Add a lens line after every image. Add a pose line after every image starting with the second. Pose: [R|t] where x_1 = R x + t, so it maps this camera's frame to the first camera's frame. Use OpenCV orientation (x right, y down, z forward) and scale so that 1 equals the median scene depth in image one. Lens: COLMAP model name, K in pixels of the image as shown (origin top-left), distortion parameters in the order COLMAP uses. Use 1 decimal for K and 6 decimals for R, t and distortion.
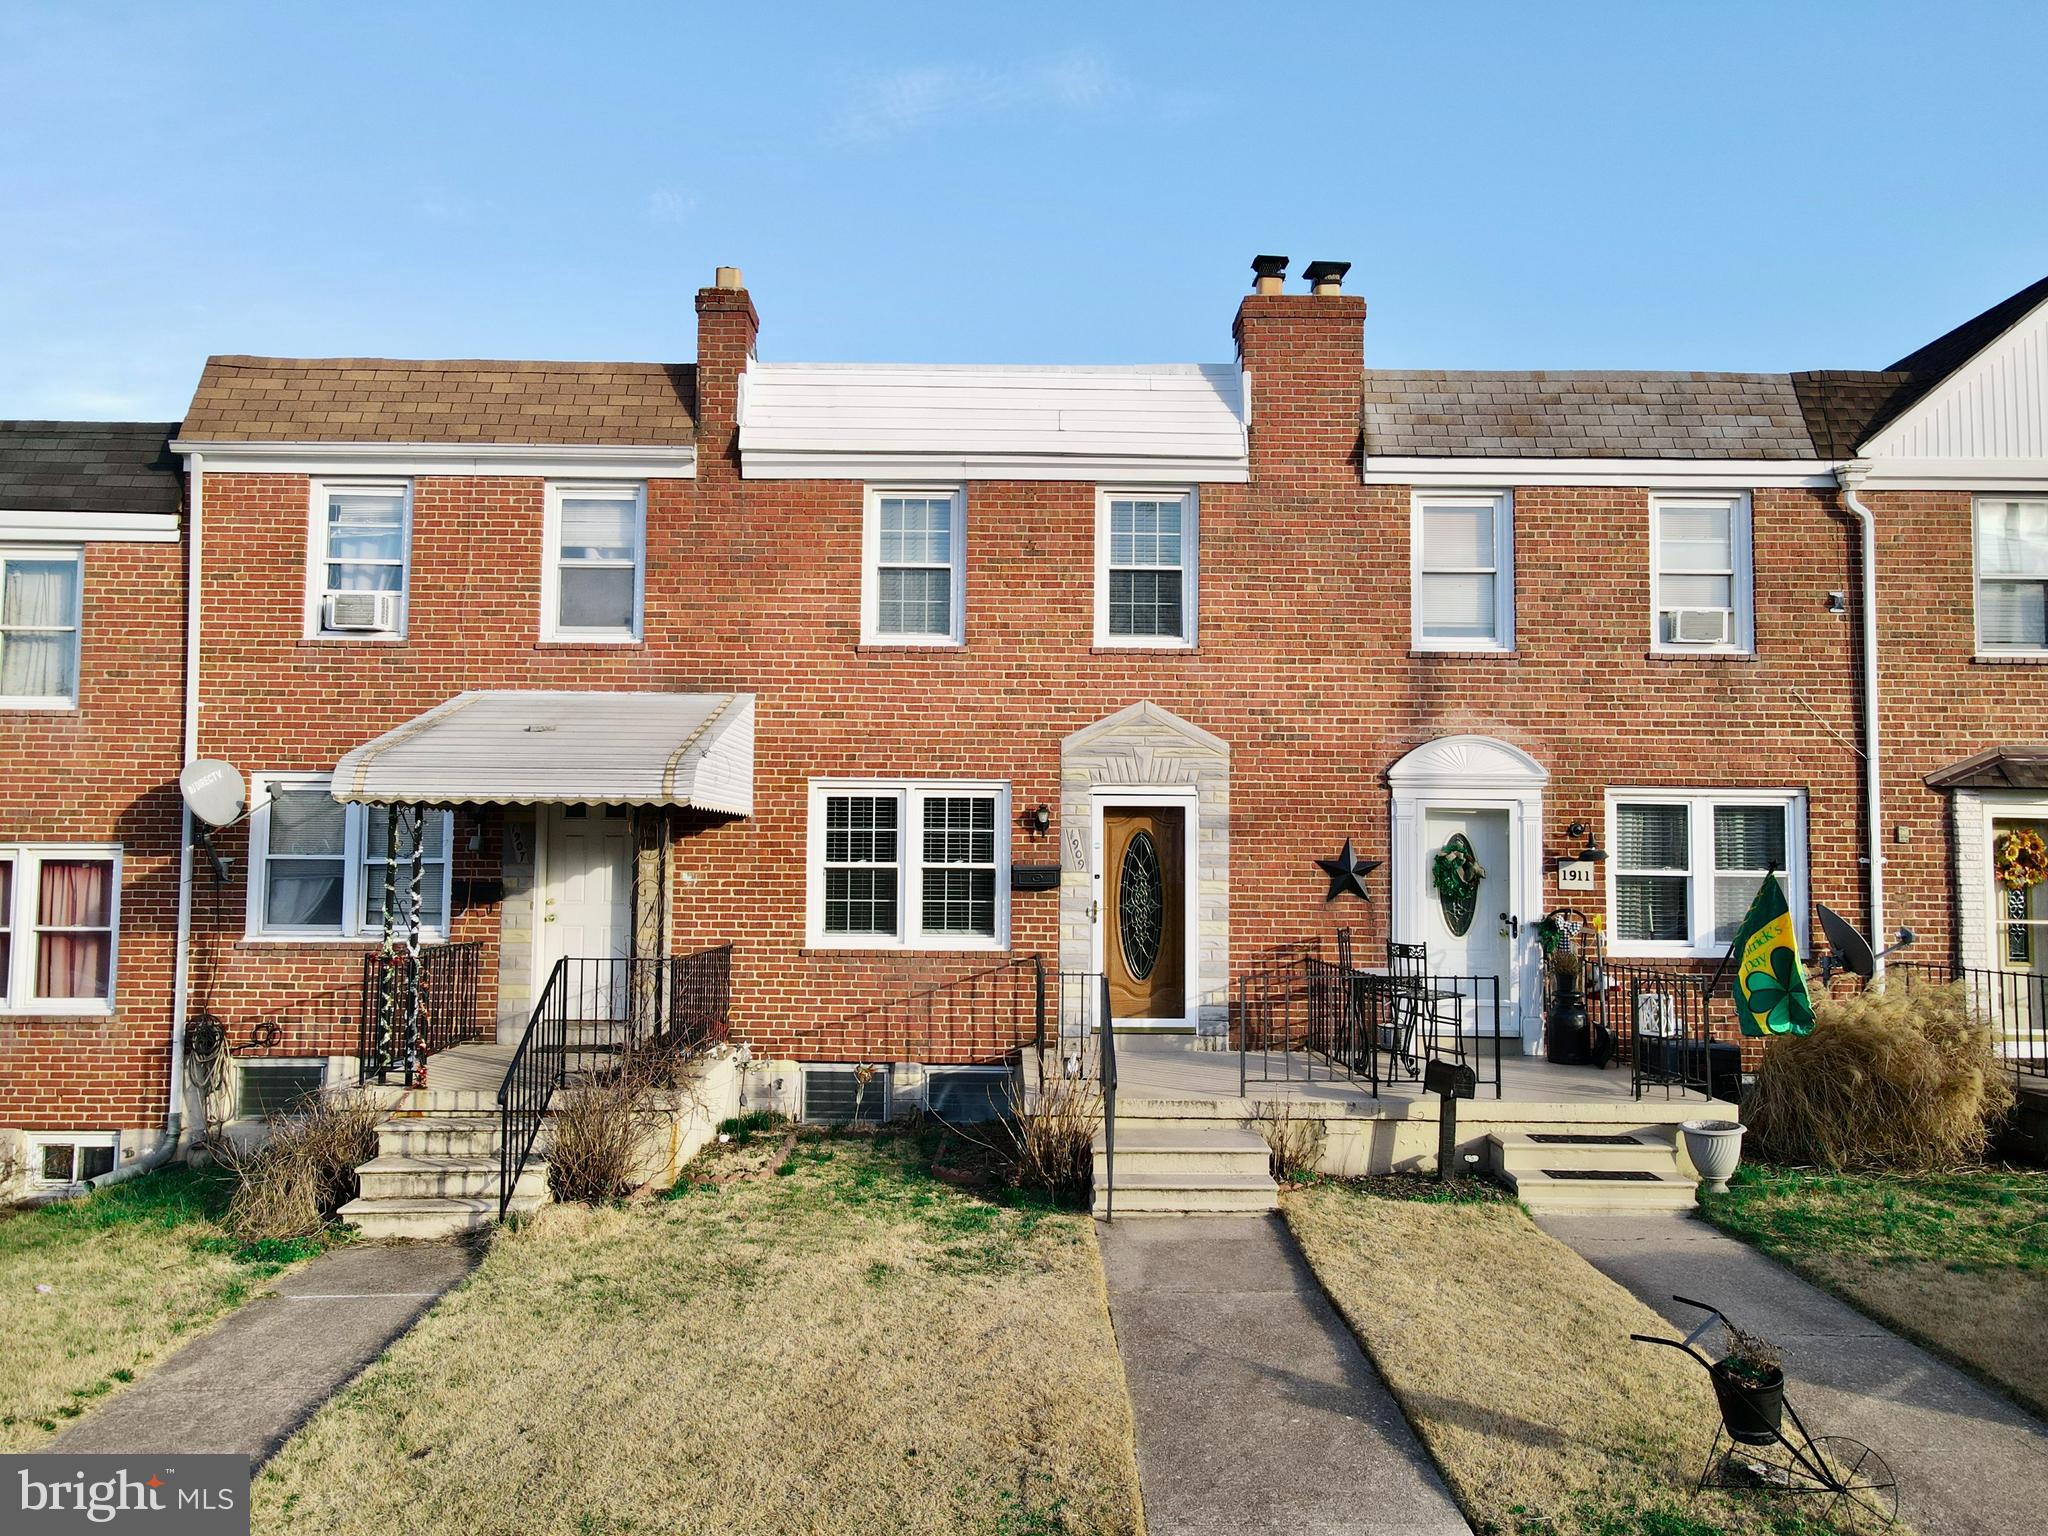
lens RADIAL K [[1503.4, 0, 1015.0], [0, 1503.4, 771.2], [0, 0, 1]] dist [0.017553, 0.012508]
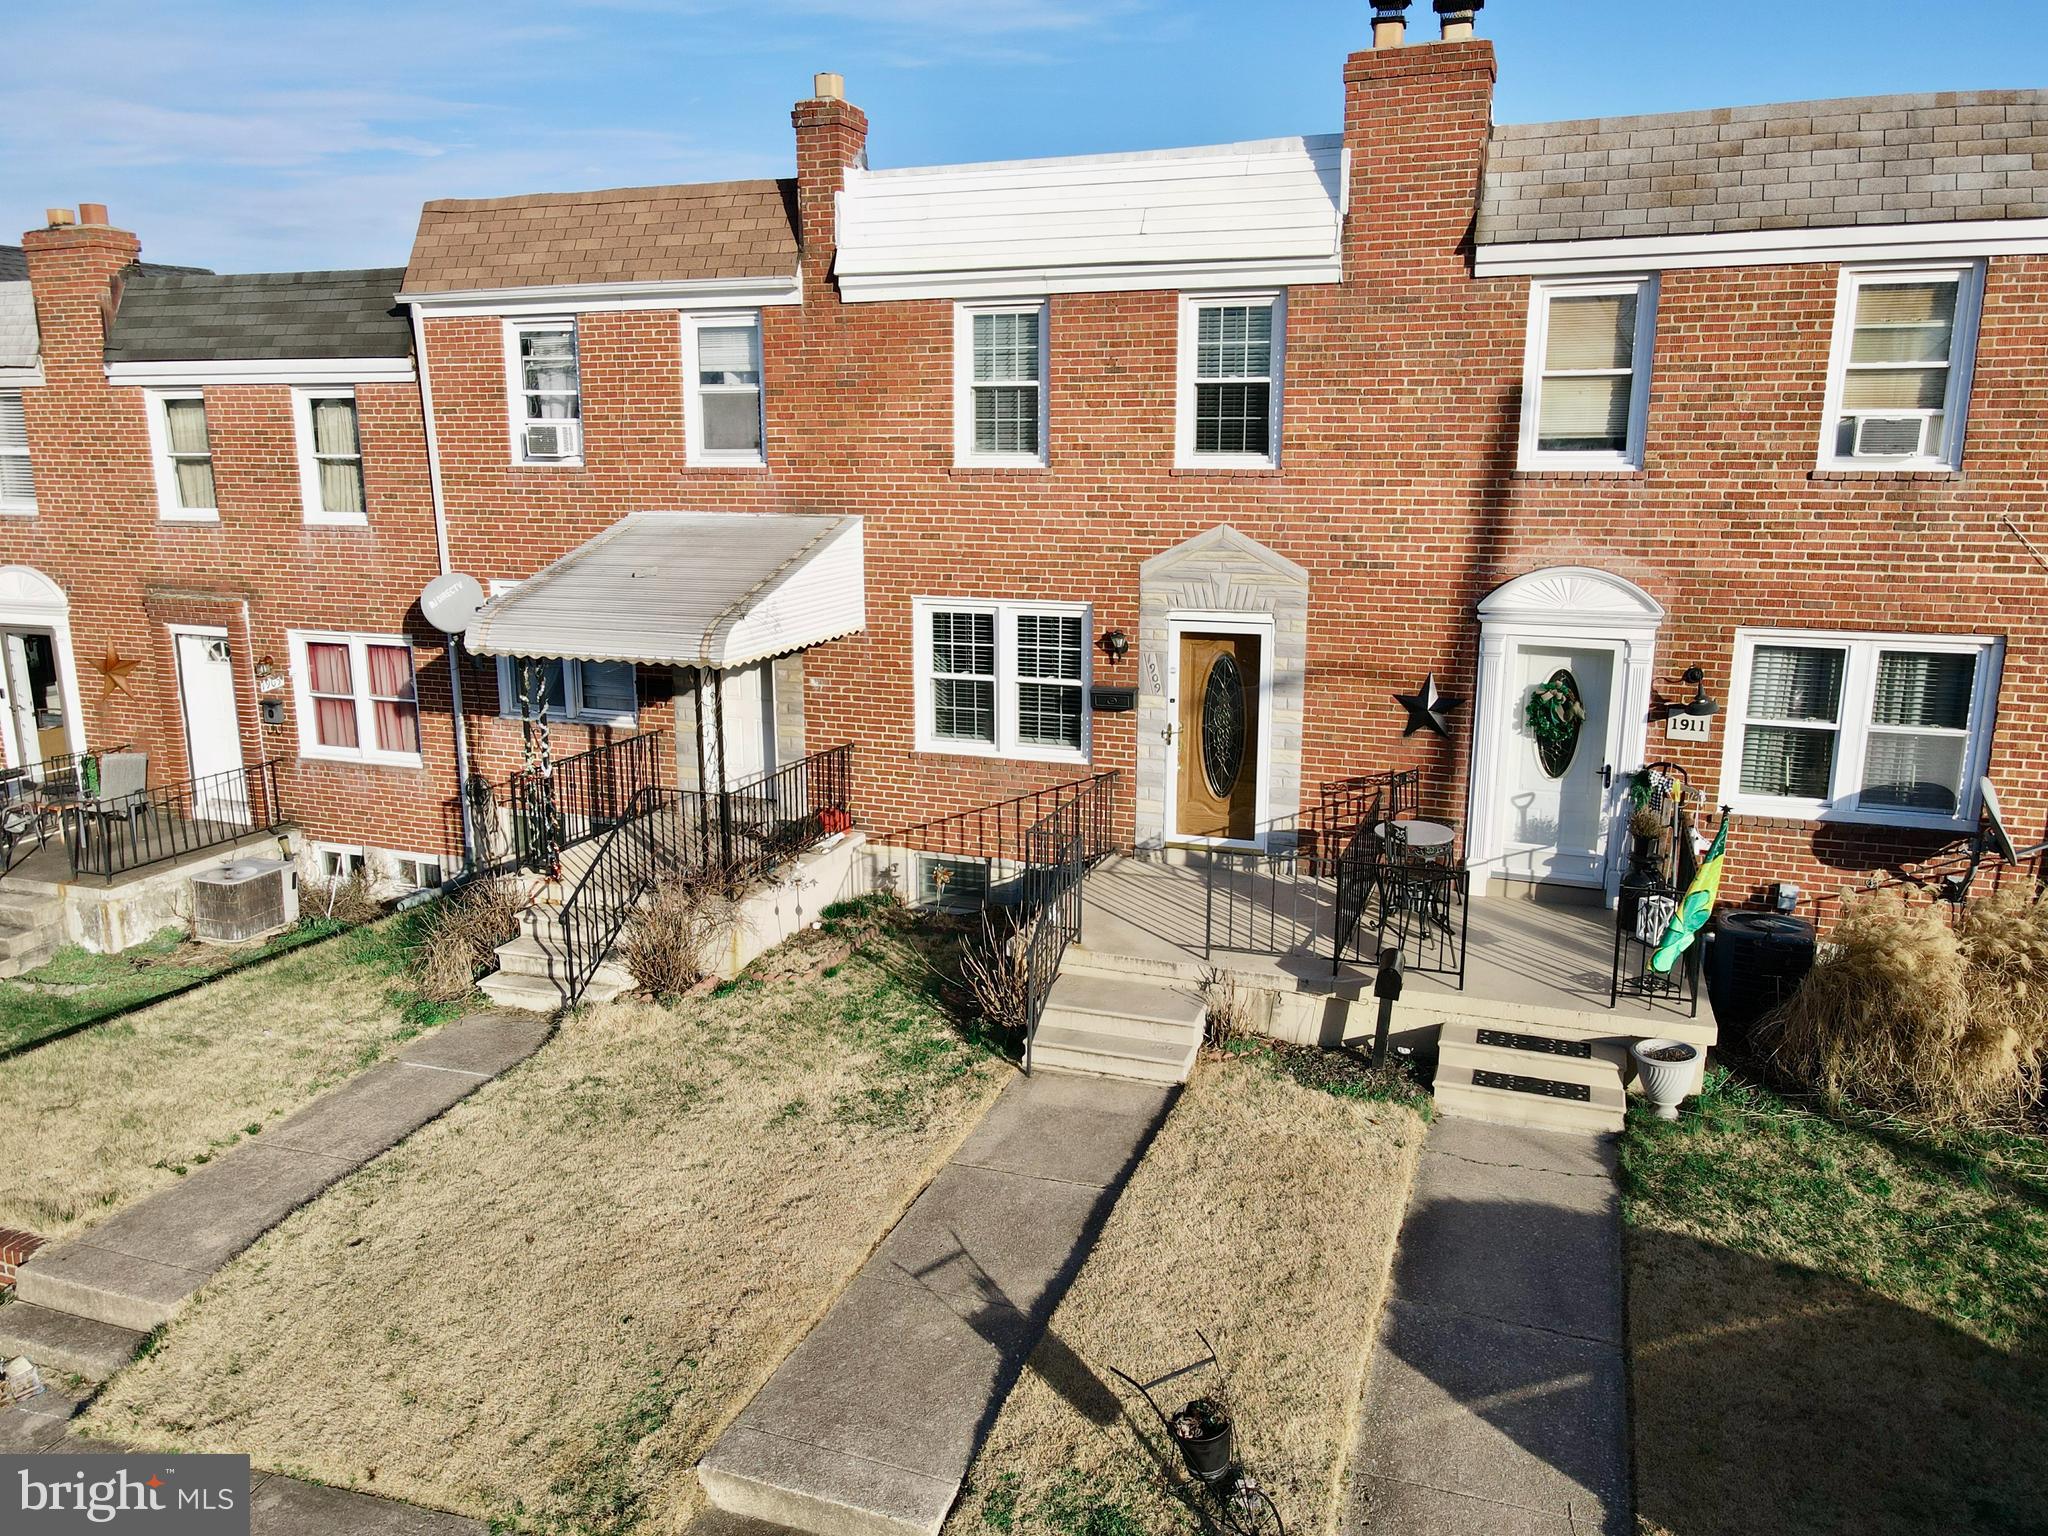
lens RADIAL K [[1503.4, 0, 1010.7], [0, 1503.4, 770.8], [0, 0, 1]] dist [0.017553, 0.012508]
pose [[0.933511, 0.066389, -0.352348, 0.312022], [0.033134, 0.962529, 0.269146, -0.160694], [0.357014, -0.262926, 0.896332, 0.035088]]
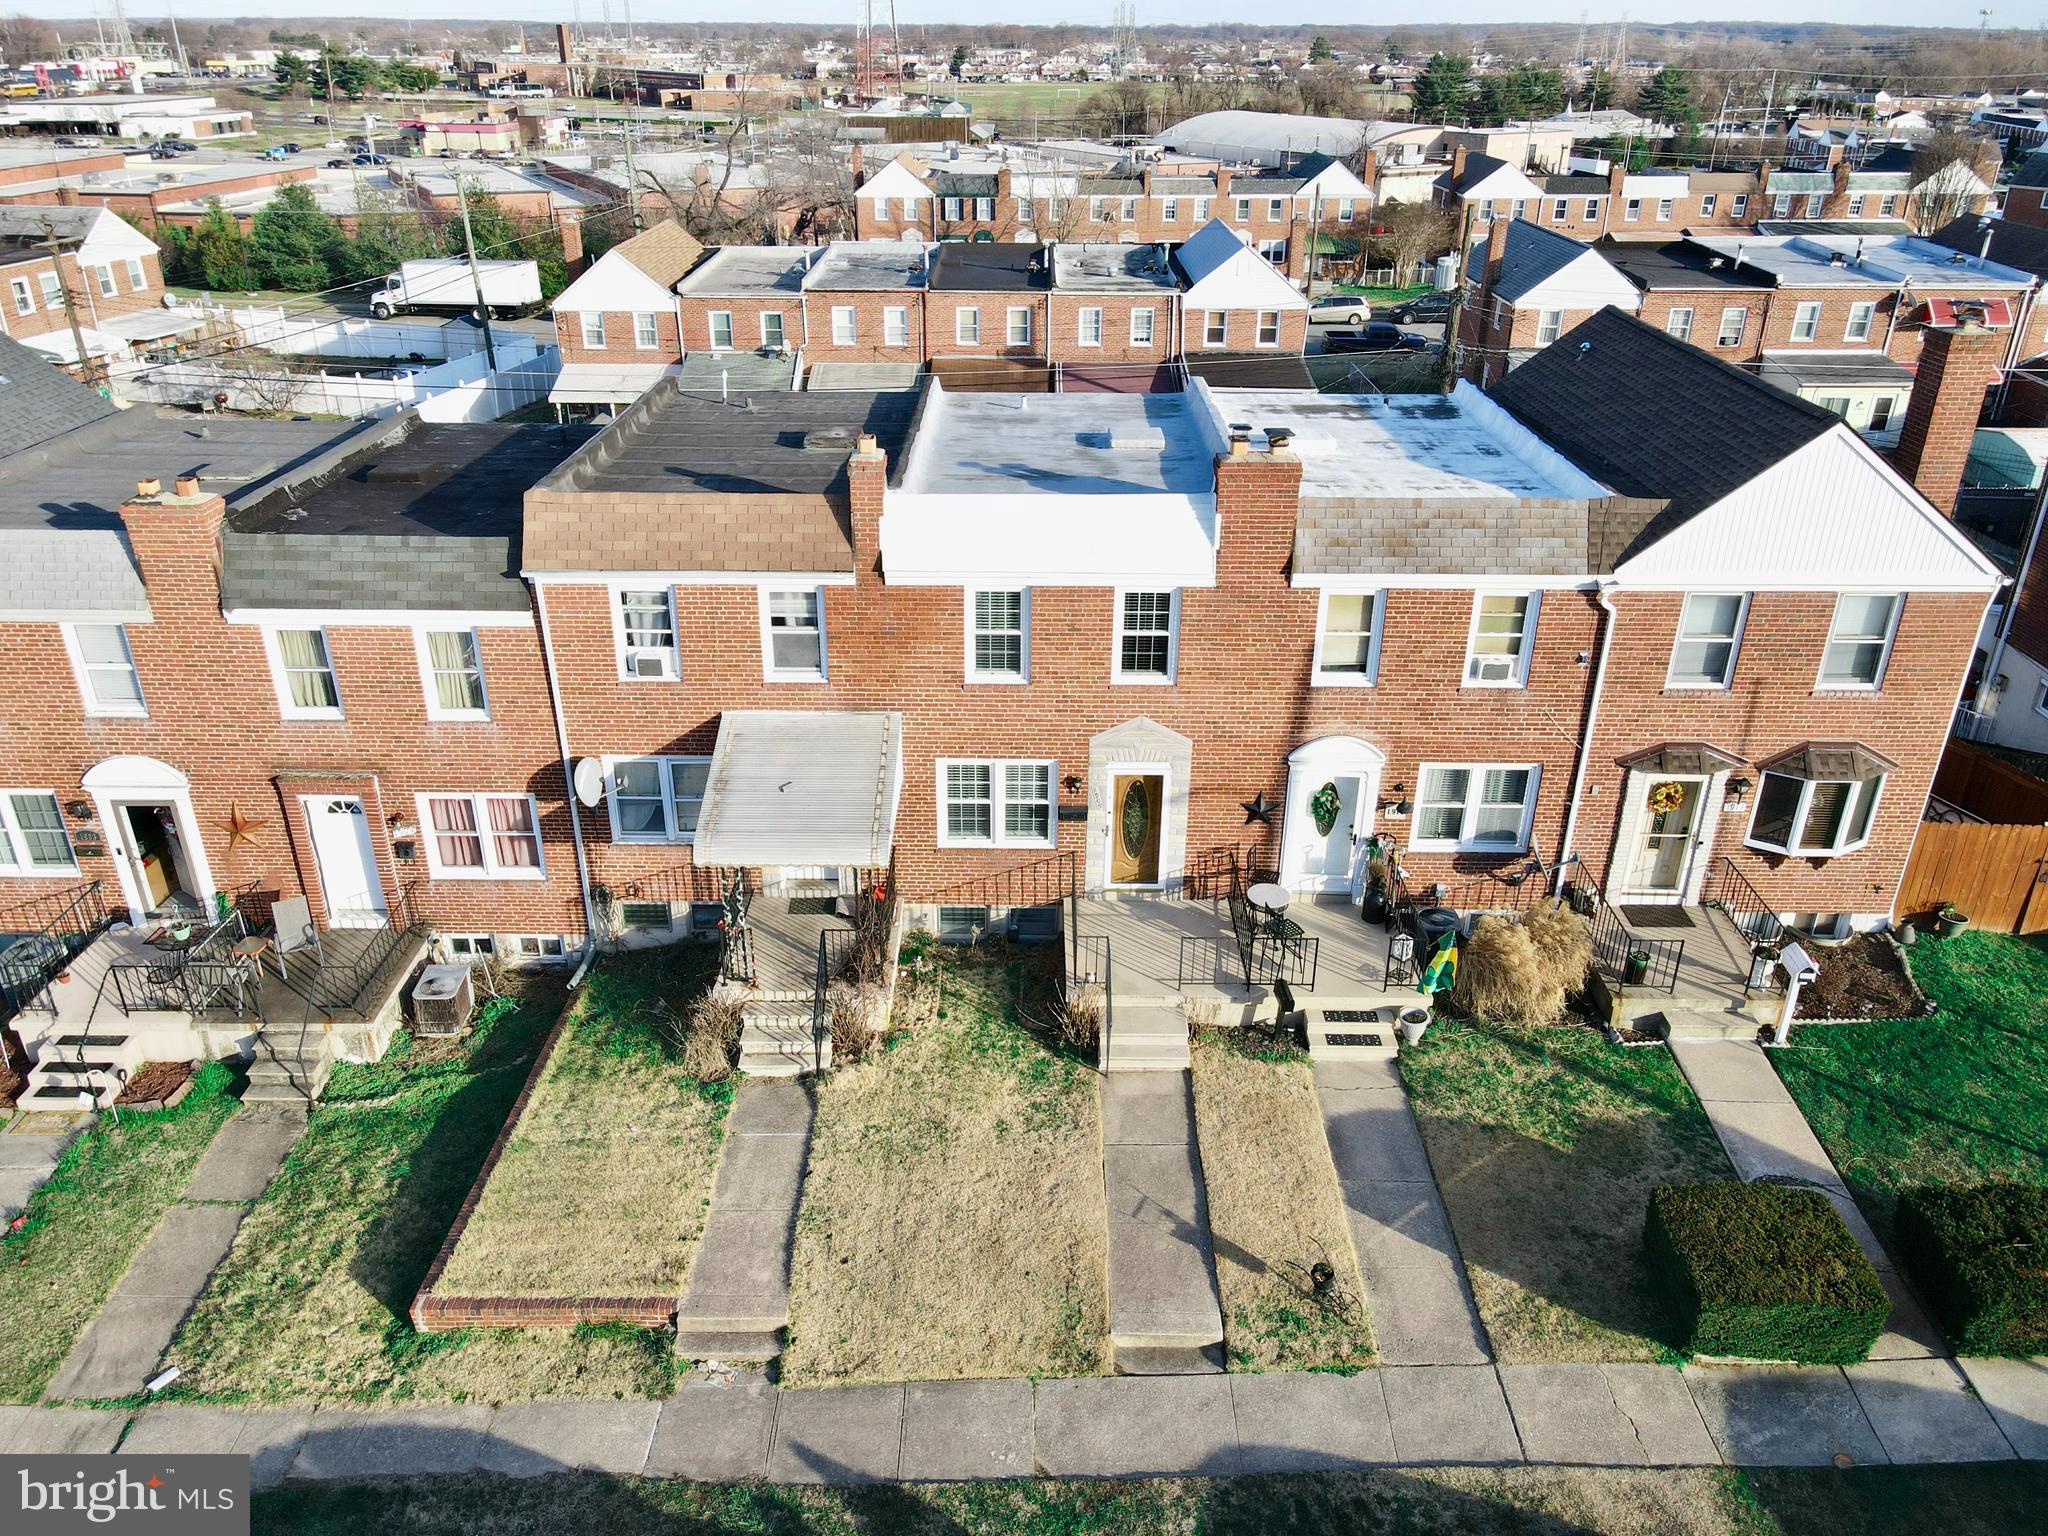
lens RADIAL K [[1503.4, 0, 1014.5], [0, 1503.4, 780.2], [0, 0, 1]] dist [0.017553, 0.012508]
pose [[0.999816, 0.002837, -0.018964, -0.019575], [0.007112, 0.863603, 0.504123, -0.803321], [0.017807, -0.504165, 0.863424, -0.432973]]
